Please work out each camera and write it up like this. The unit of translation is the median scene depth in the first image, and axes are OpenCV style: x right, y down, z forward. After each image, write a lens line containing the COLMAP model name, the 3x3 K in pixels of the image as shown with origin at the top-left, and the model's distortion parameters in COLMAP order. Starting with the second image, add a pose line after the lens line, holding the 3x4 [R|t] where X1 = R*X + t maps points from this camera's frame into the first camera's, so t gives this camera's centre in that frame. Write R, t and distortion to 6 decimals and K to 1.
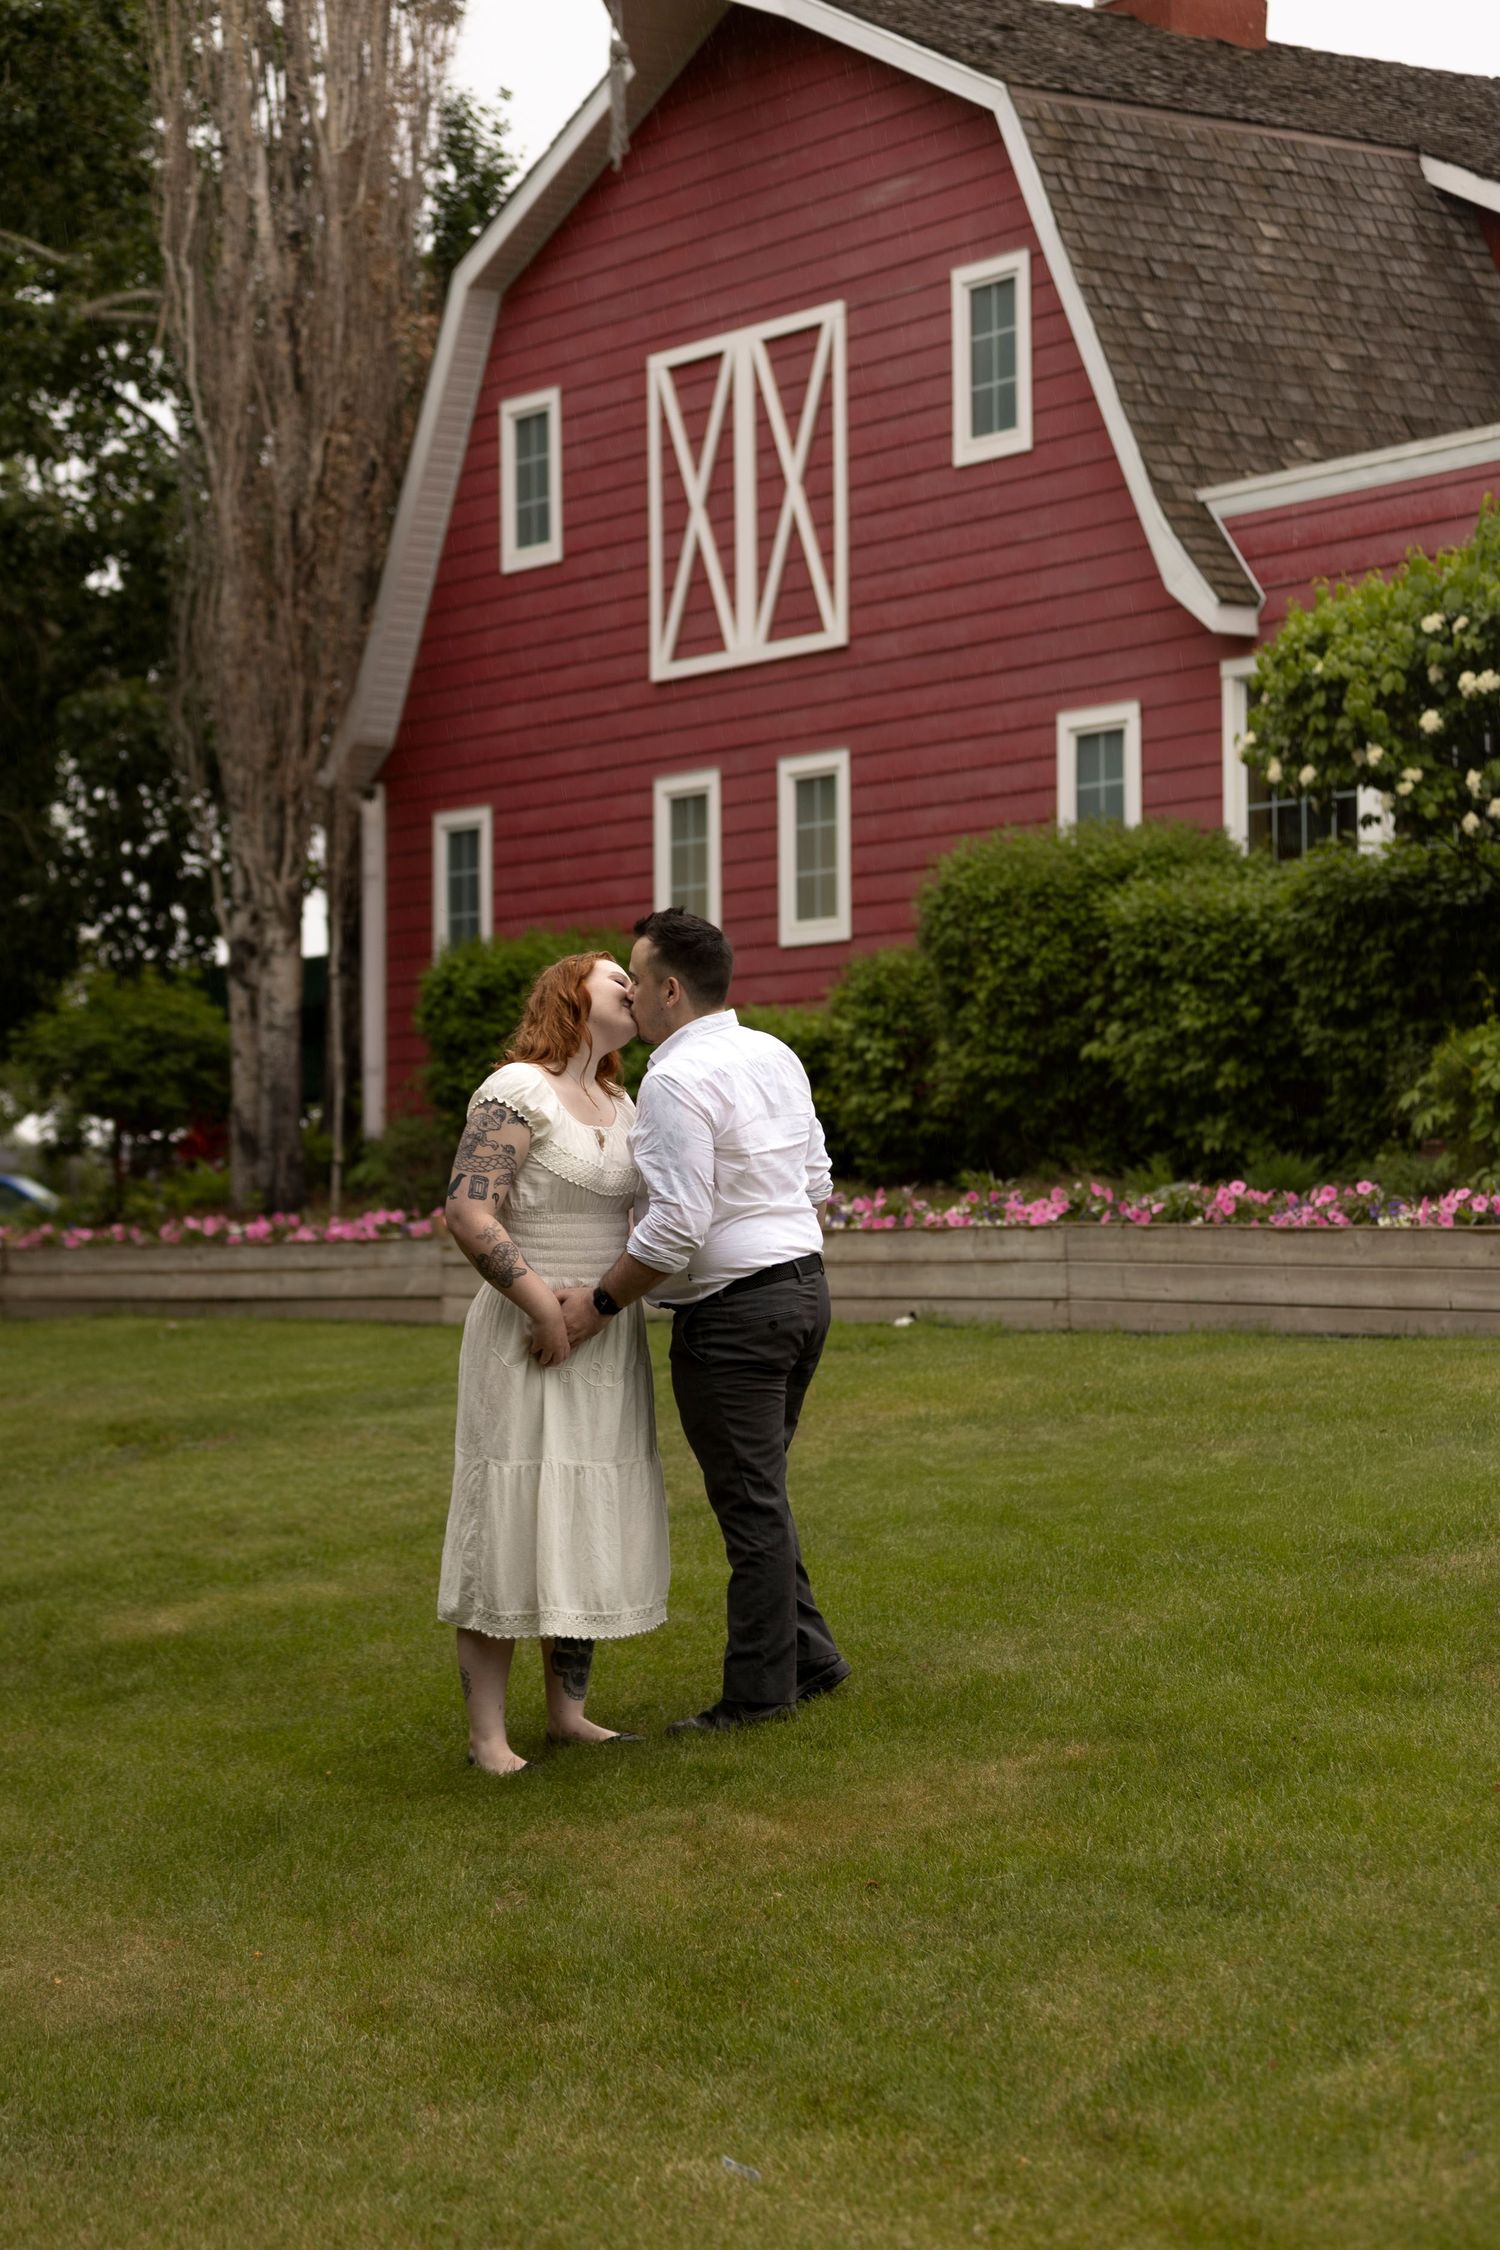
lens RADIAL K [[5804.1, 0, 750.0], [0, 5804.1, 1125.0], [0, 0, 1]] dist [0.091445, 1.245601]
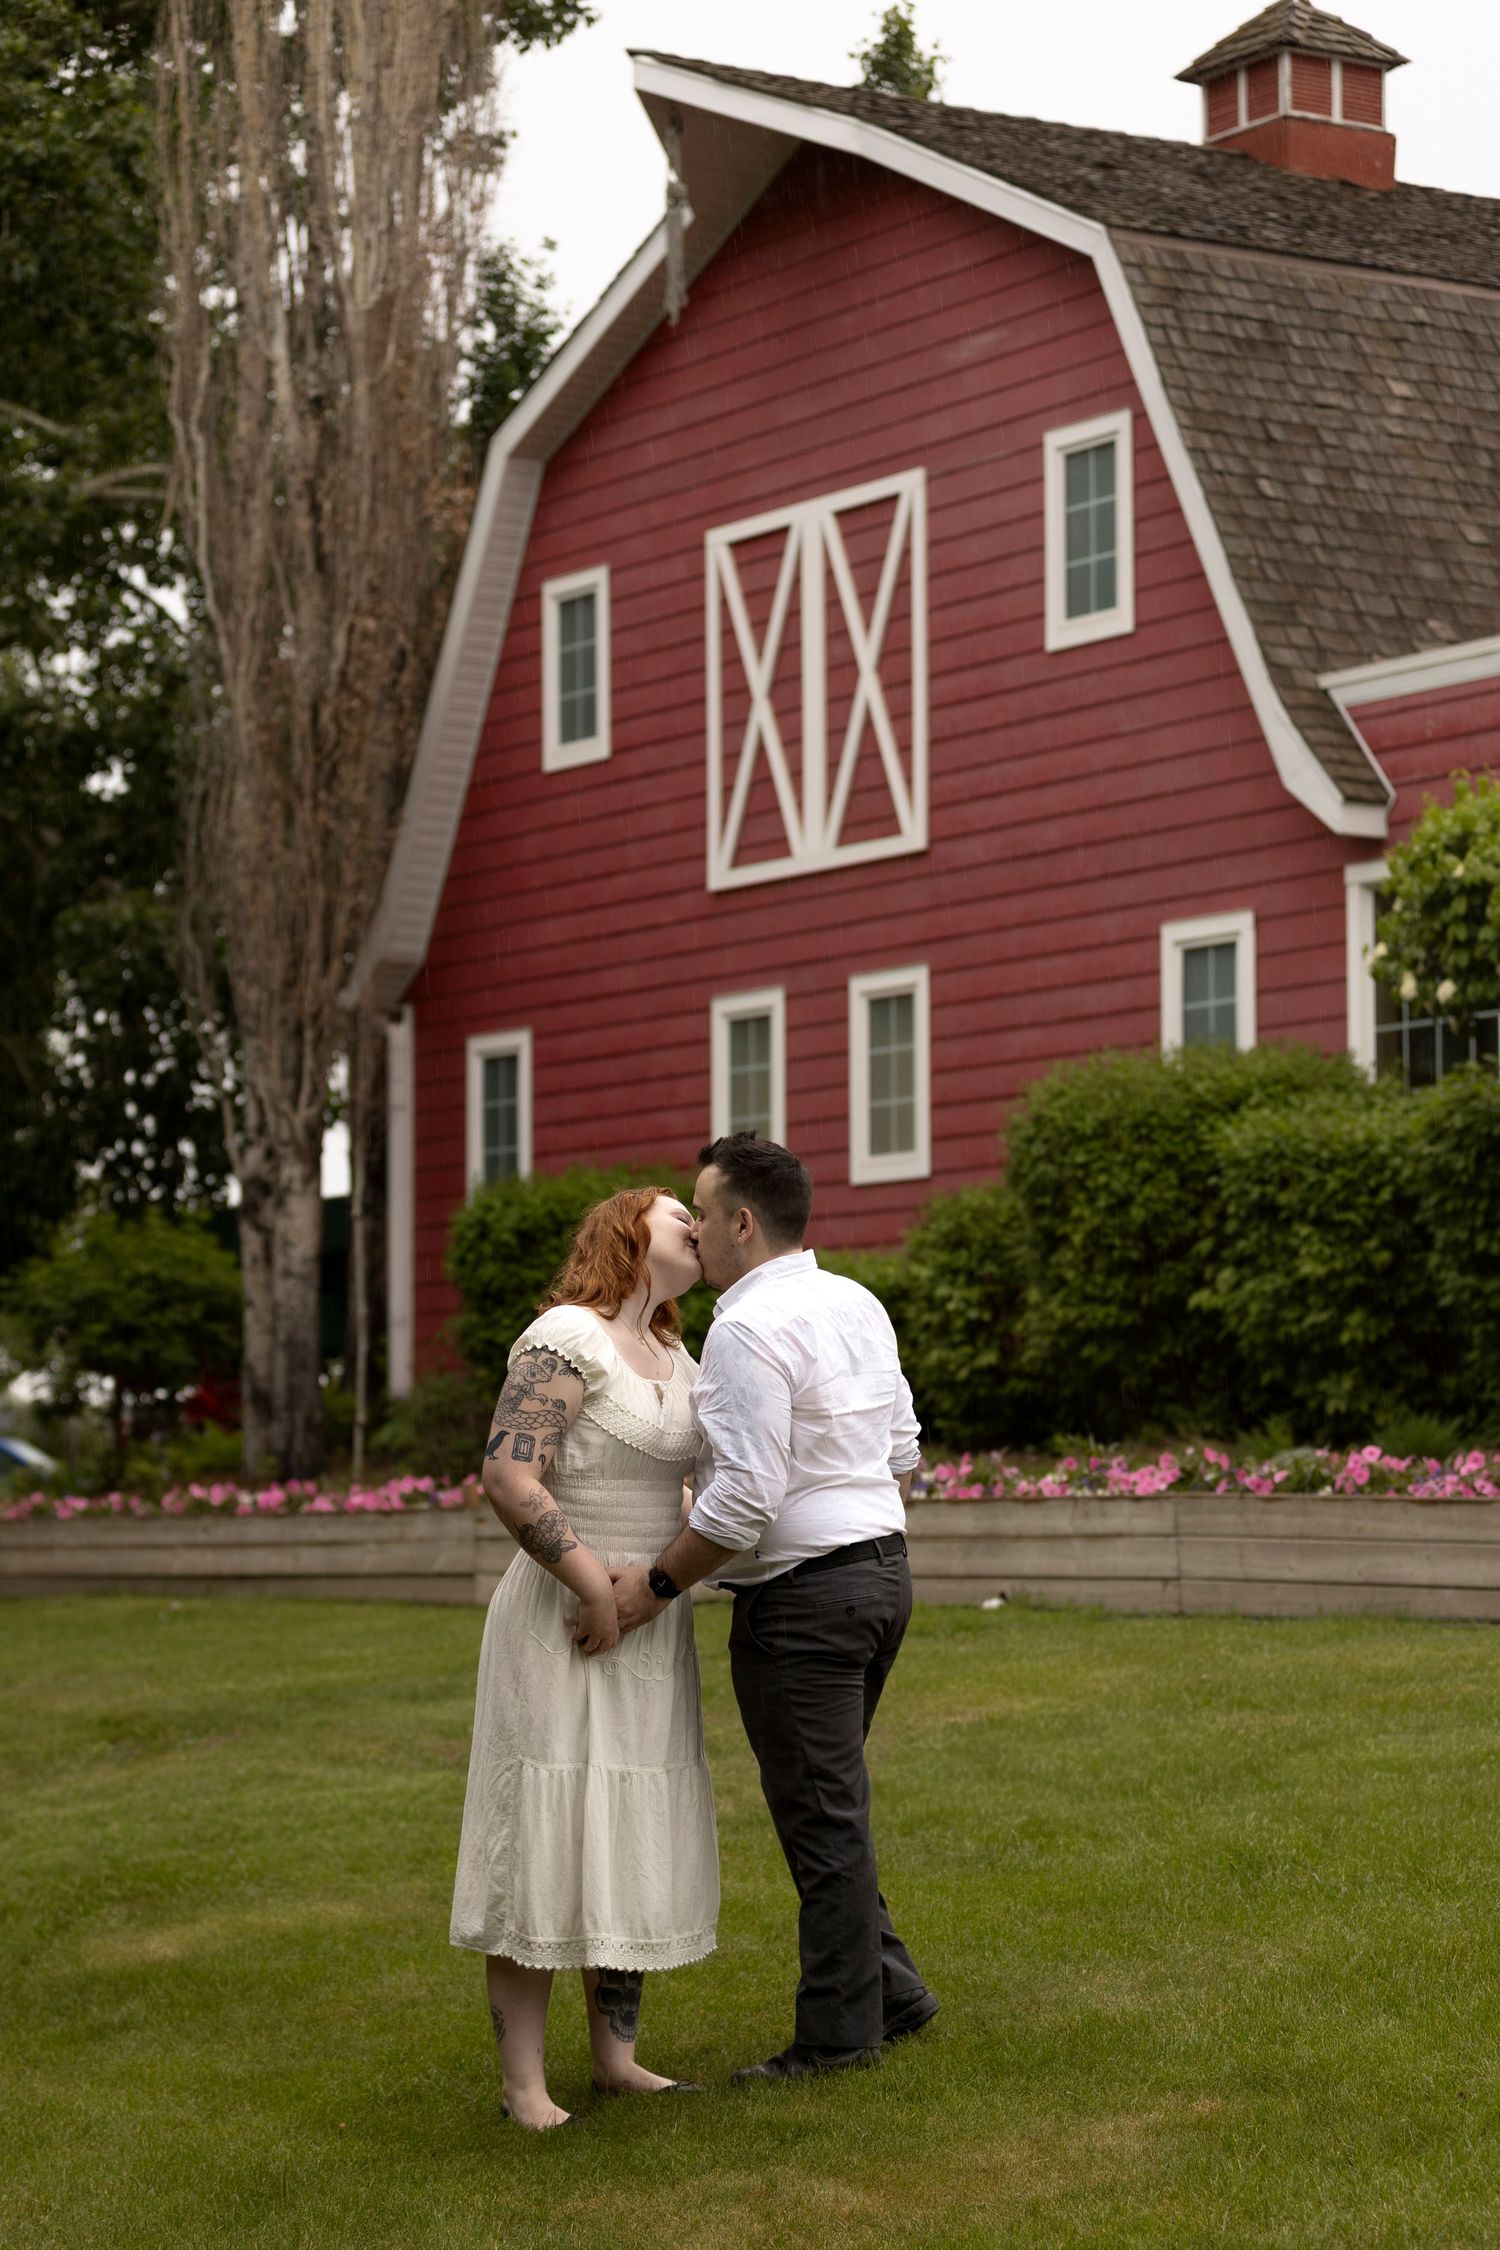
lens RADIAL K [[5804.1, 0, 750.0], [0, 5804.1, 1125.0], [0, 0, 1]] dist [0.091445, 1.245601]
pose [[0.999983, 0.001001, -0.005717, -0.005542], [-0.001258, 0.998981, -0.045106, 0.000731], [0.005666, 0.045112, 0.998966, 0.102060]]
